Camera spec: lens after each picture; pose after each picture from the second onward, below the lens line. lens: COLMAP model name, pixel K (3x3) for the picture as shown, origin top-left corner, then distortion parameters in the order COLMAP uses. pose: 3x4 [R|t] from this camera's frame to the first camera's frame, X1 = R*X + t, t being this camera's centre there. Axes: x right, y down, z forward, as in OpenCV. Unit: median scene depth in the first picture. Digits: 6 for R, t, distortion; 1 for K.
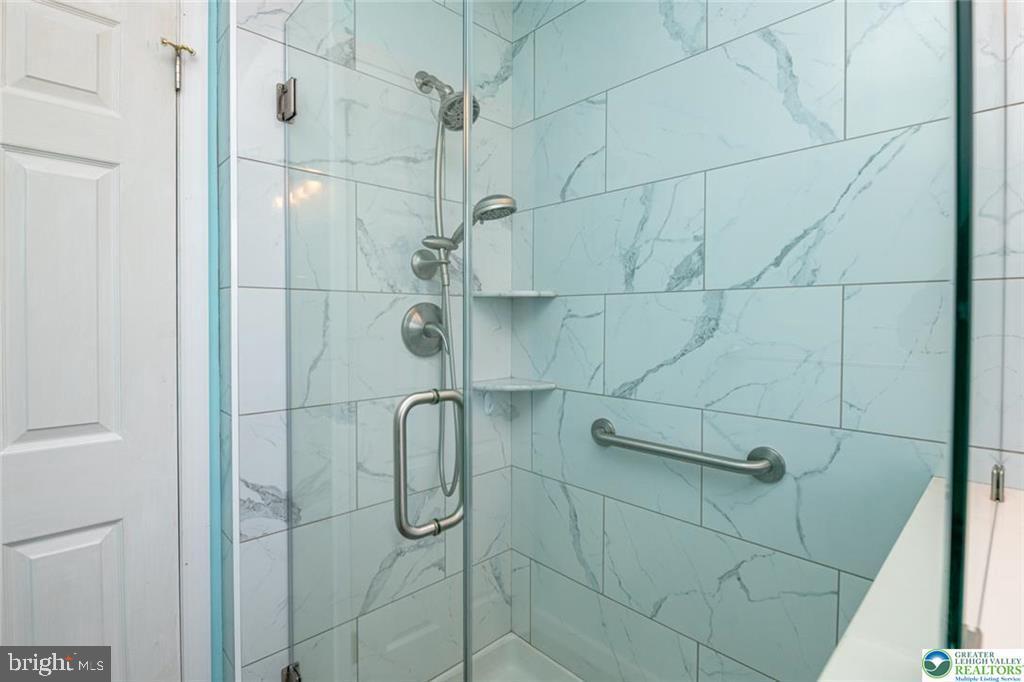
lens RADIAL K [[503.9, 0, 511.1], [0, 503.9, 329.1], [0, 0, 1]] dist [-0.001294, -0.000227]
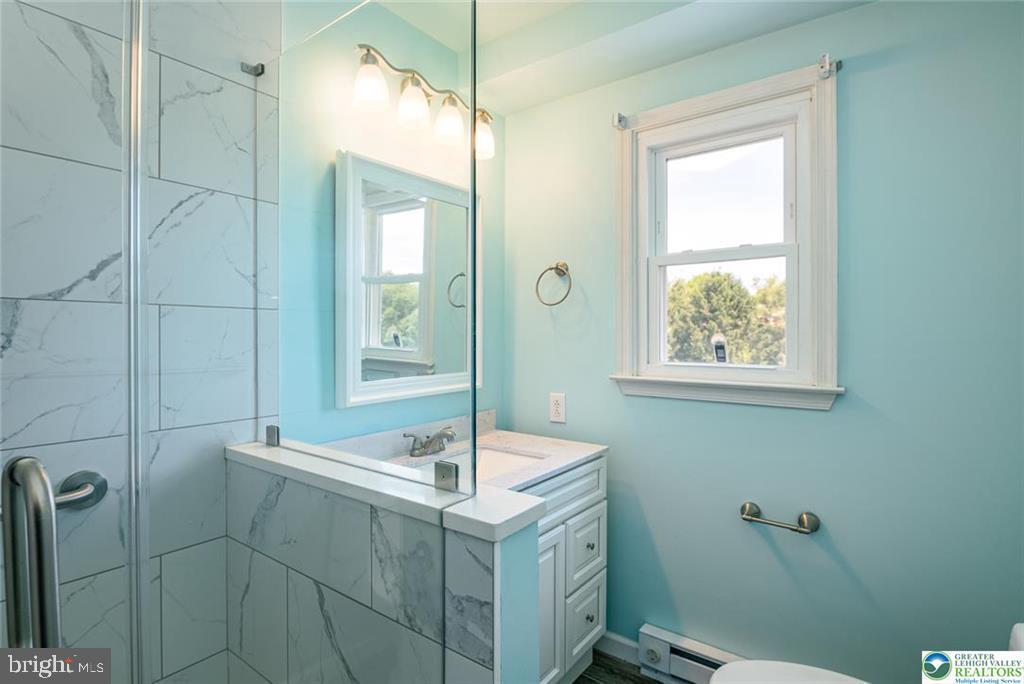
lens RADIAL K [[503.9, 0, 511.1], [0, 503.9, 330.1], [0, 0, 1]] dist [-0.001294, -0.000227]
pose [[-0.159679, 0.002698, 0.987165, -0.561236], [0.014358, 0.999897, -0.000411, -0.016632], [-0.987065, 0.014108, -0.159701, 0.369413]]
